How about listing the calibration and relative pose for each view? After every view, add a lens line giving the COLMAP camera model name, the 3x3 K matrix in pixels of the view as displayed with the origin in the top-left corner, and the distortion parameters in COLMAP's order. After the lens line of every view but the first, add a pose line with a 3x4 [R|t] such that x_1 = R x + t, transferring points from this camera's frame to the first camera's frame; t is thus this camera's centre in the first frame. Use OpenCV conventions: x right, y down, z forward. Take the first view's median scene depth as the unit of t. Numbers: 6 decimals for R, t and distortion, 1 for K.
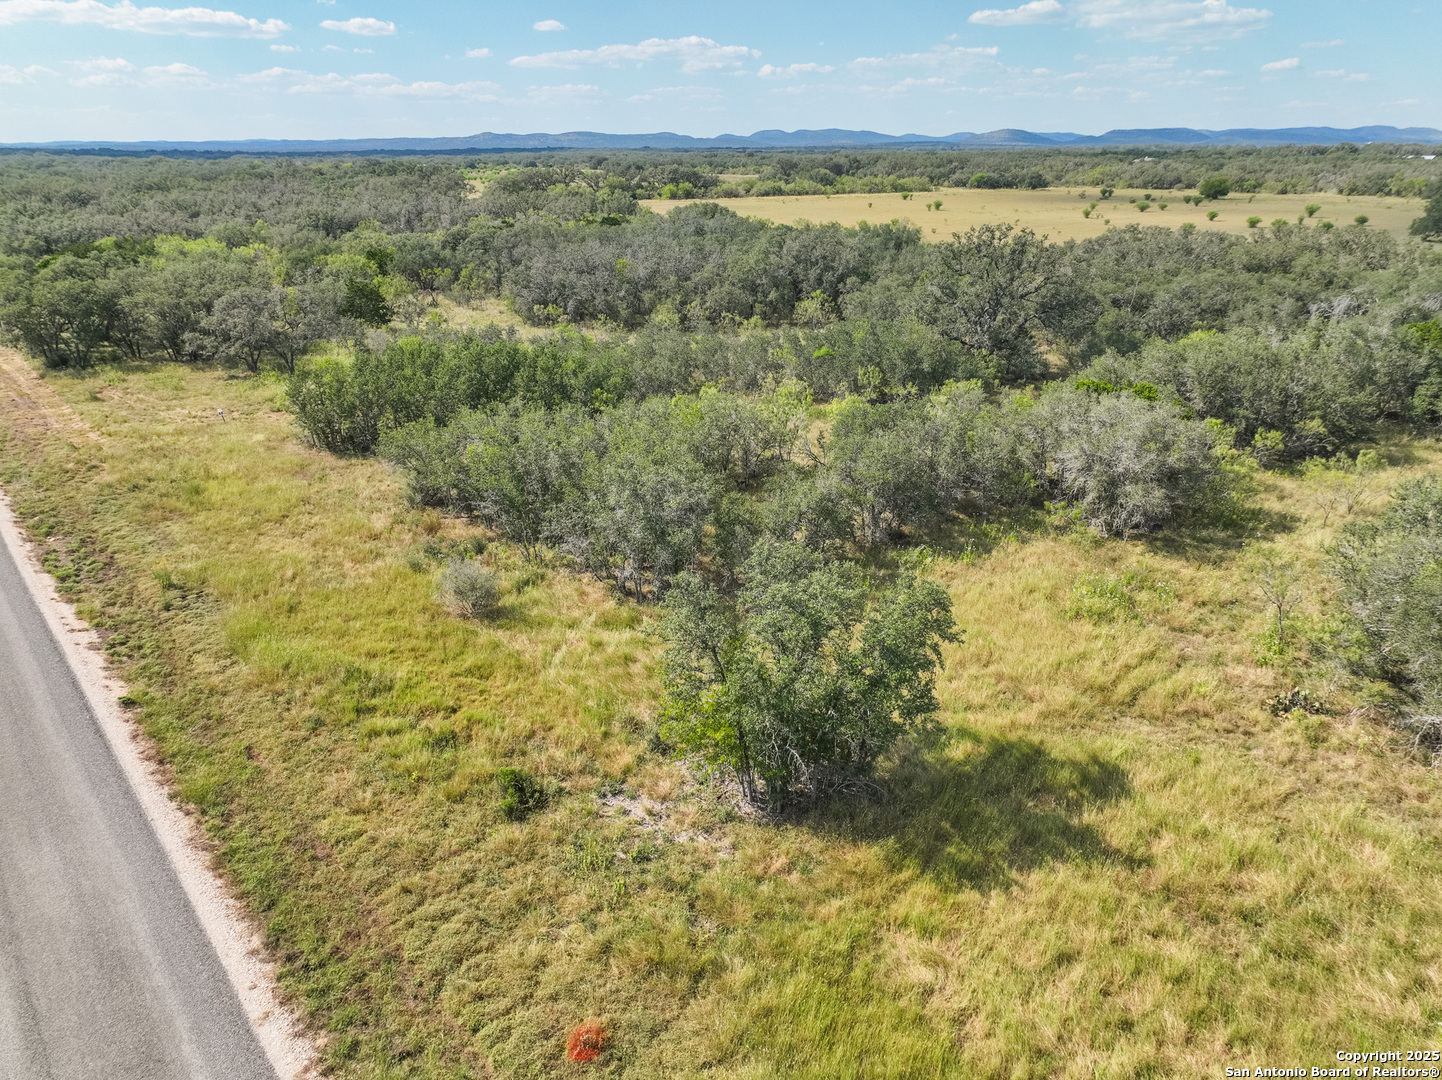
lens RADIAL K [[1004.8, 0, 721.0], [0, 1004.8, 538.7], [0, 0, 1]] dist [-0.003535, 0.020729]
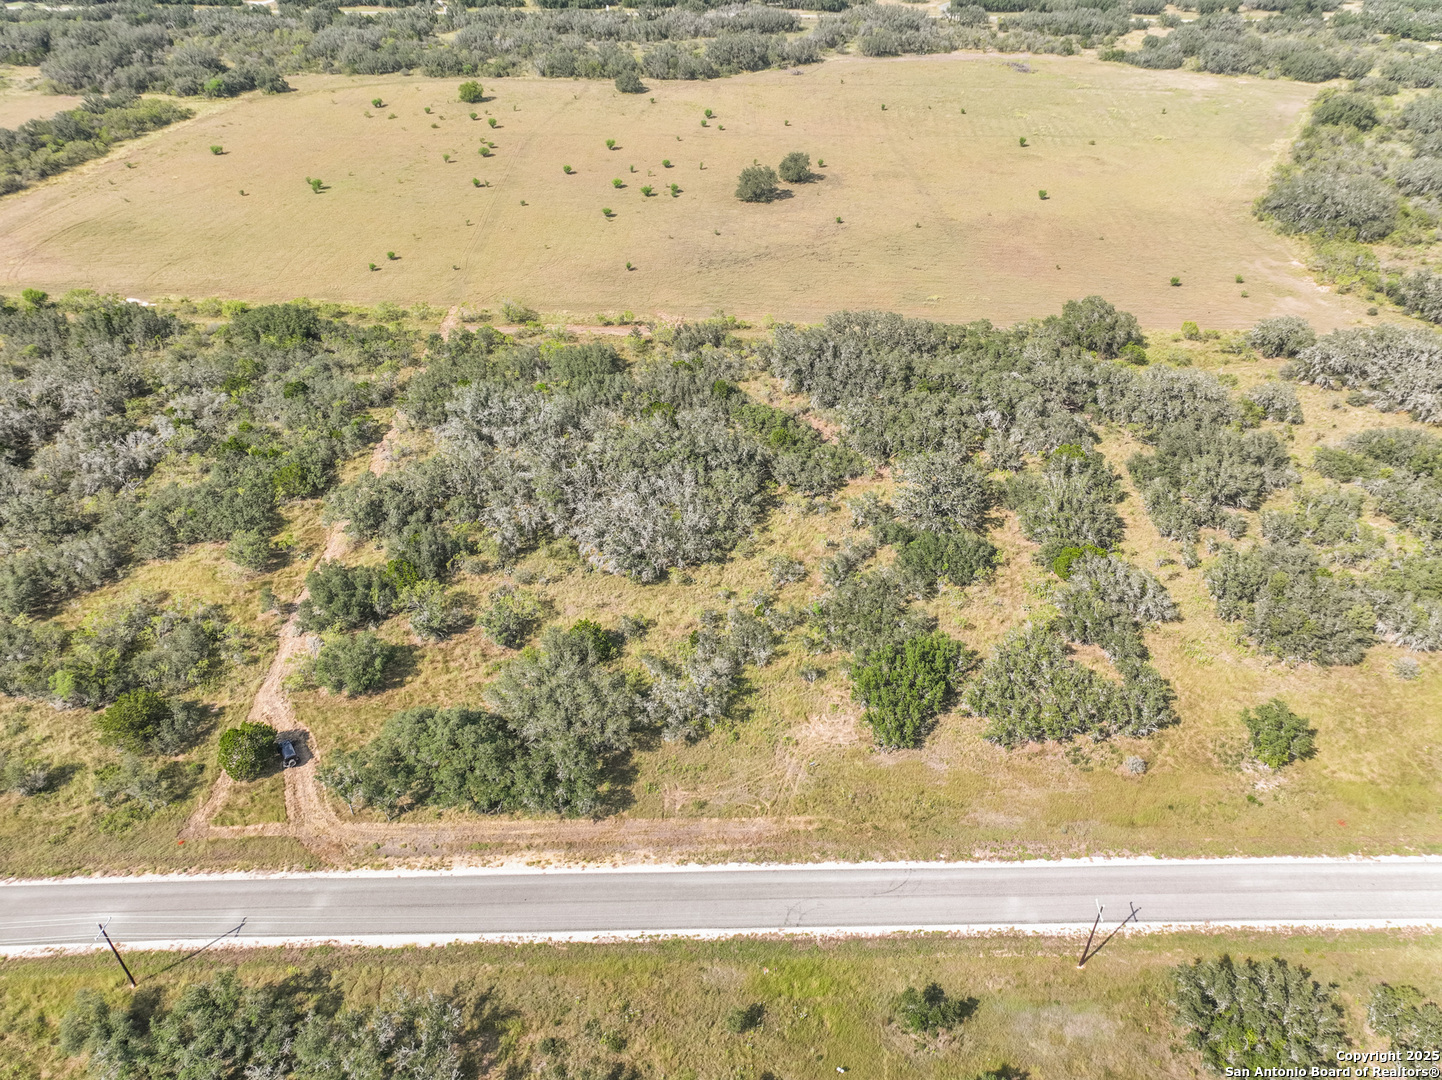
lens RADIAL K [[1004.8, 0, 725.0], [0, 1004.8, 542.6], [0, 0, 1]] dist [-0.003535, 0.020729]
pose [[0.625901, -0.443078, 0.641818, -1.996106], [0.276666, 0.895567, 0.348448, -1.448507], [-0.729181, -0.040525, 0.683120, -0.070874]]
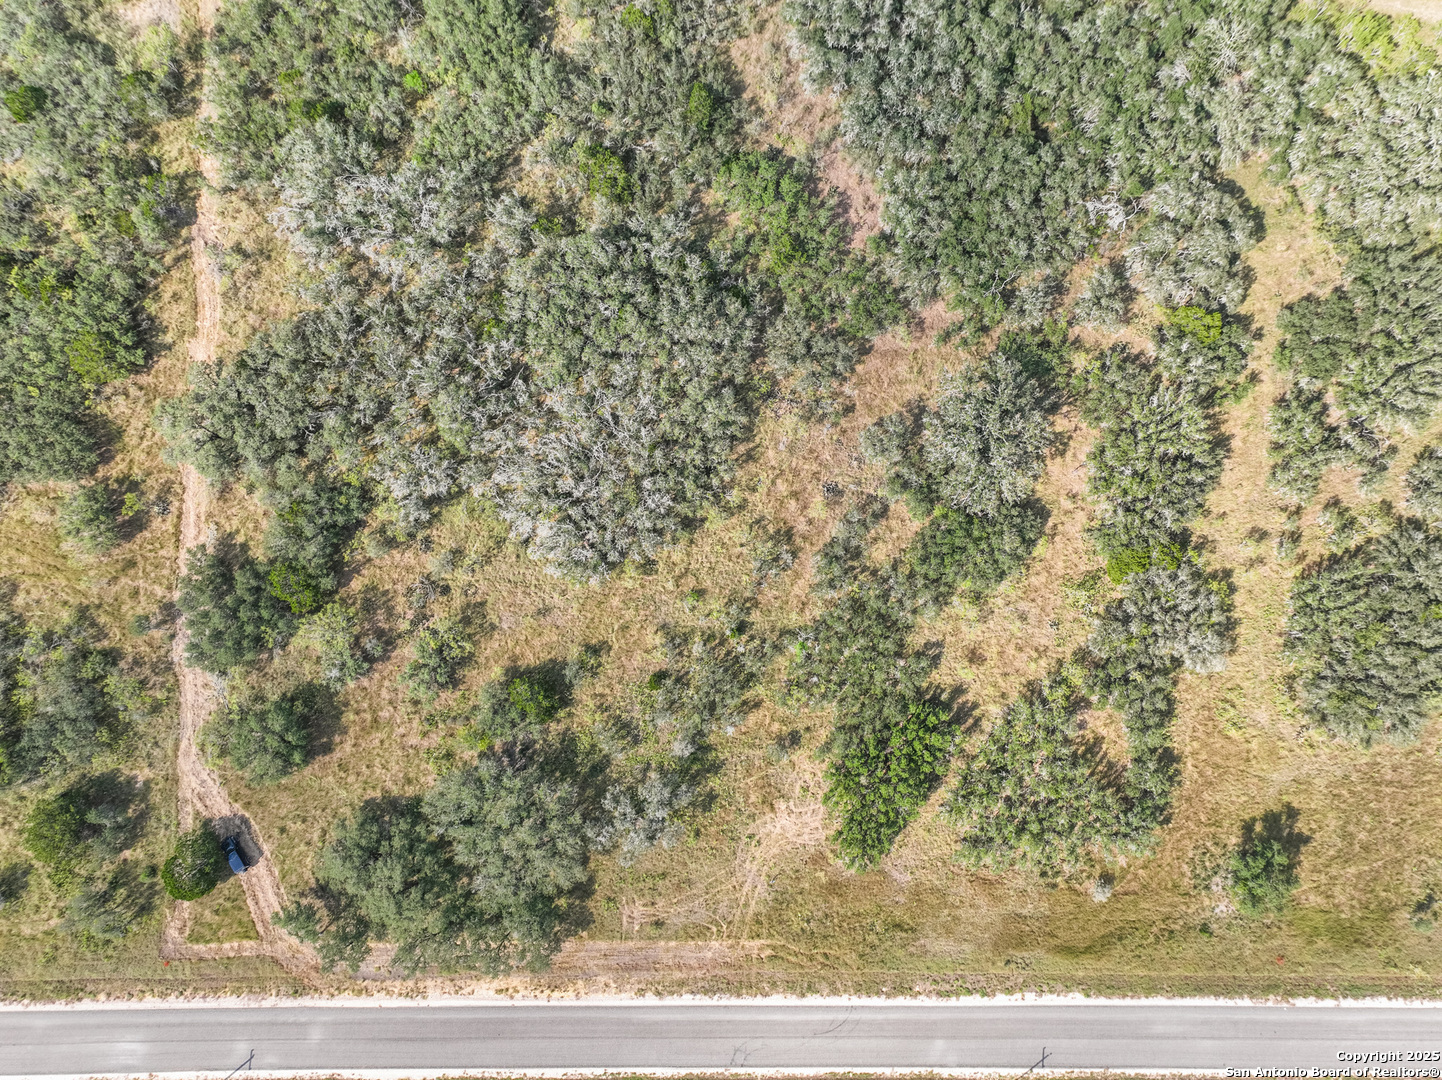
lens RADIAL K [[1004.8, 0, 720.0], [0, 1004.8, 538.6], [0, 0, 1]] dist [-0.003535, 0.020729]
pose [[0.648011, -0.758521, 0.068755, -0.296158], [0.273007, 0.315606, 0.908768, -2.447710], [-0.711020, -0.570121, 0.411598, 0.910266]]
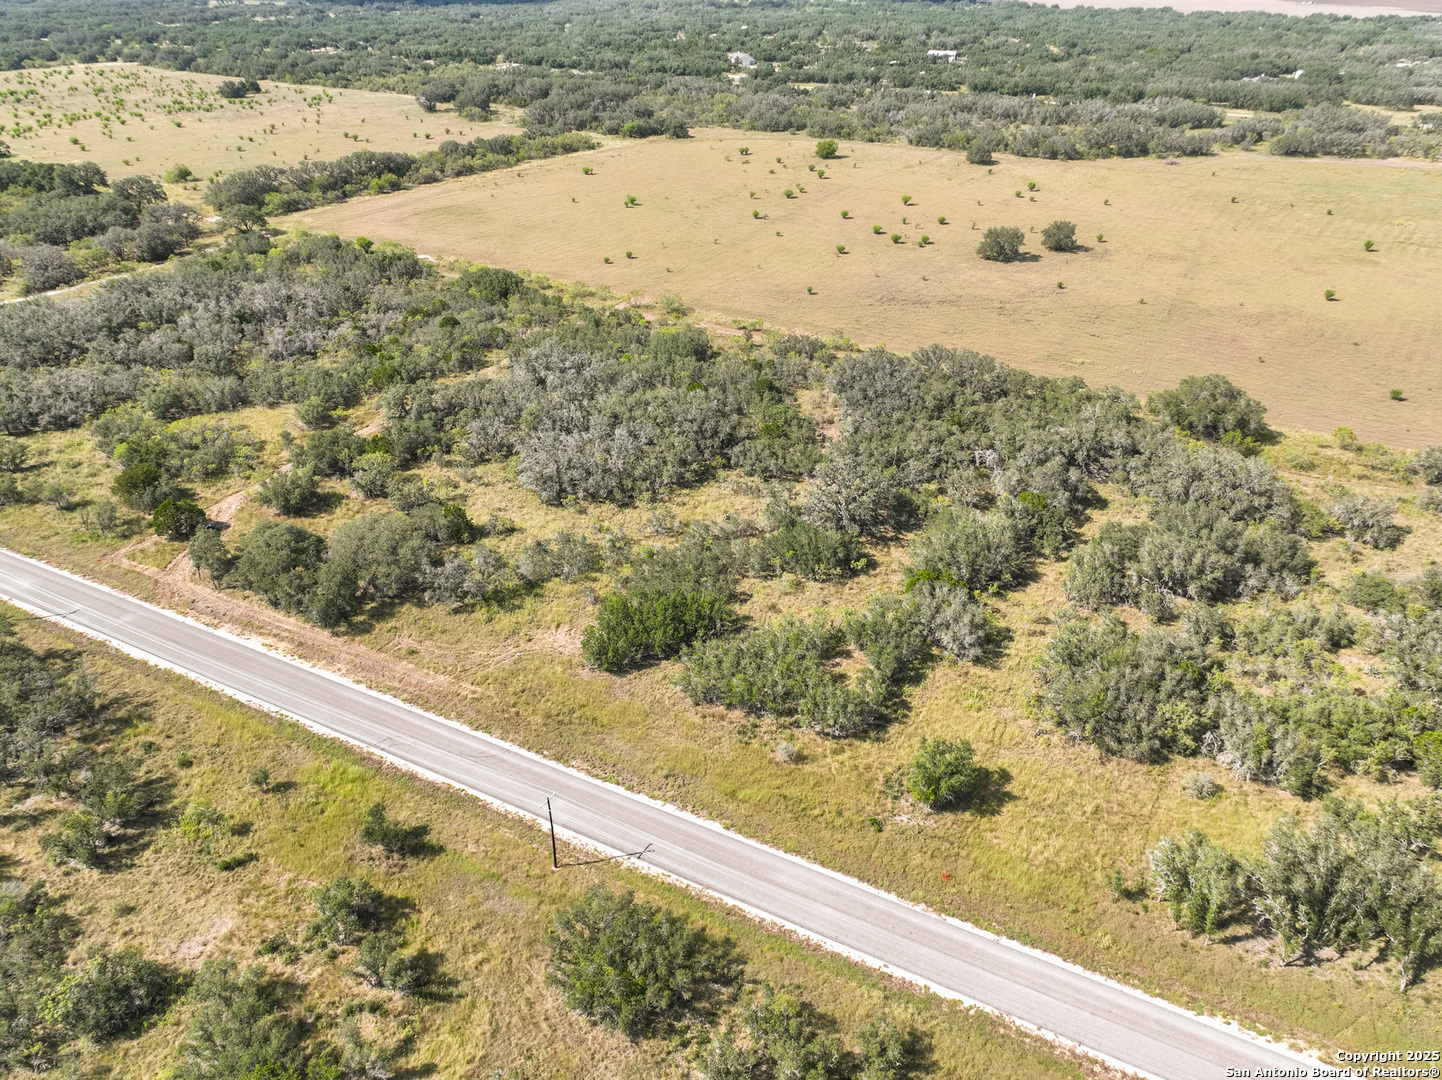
lens RADIAL K [[1004.8, 0, 722.1], [0, 1004.8, 536.0], [0, 0, 1]] dist [-0.003535, 0.020729]
pose [[0.922417, -0.186187, 0.338351, -0.960740], [0.132582, 0.975535, 0.175368, -0.808666], [-0.362724, -0.116903, 0.924535, -1.113939]]
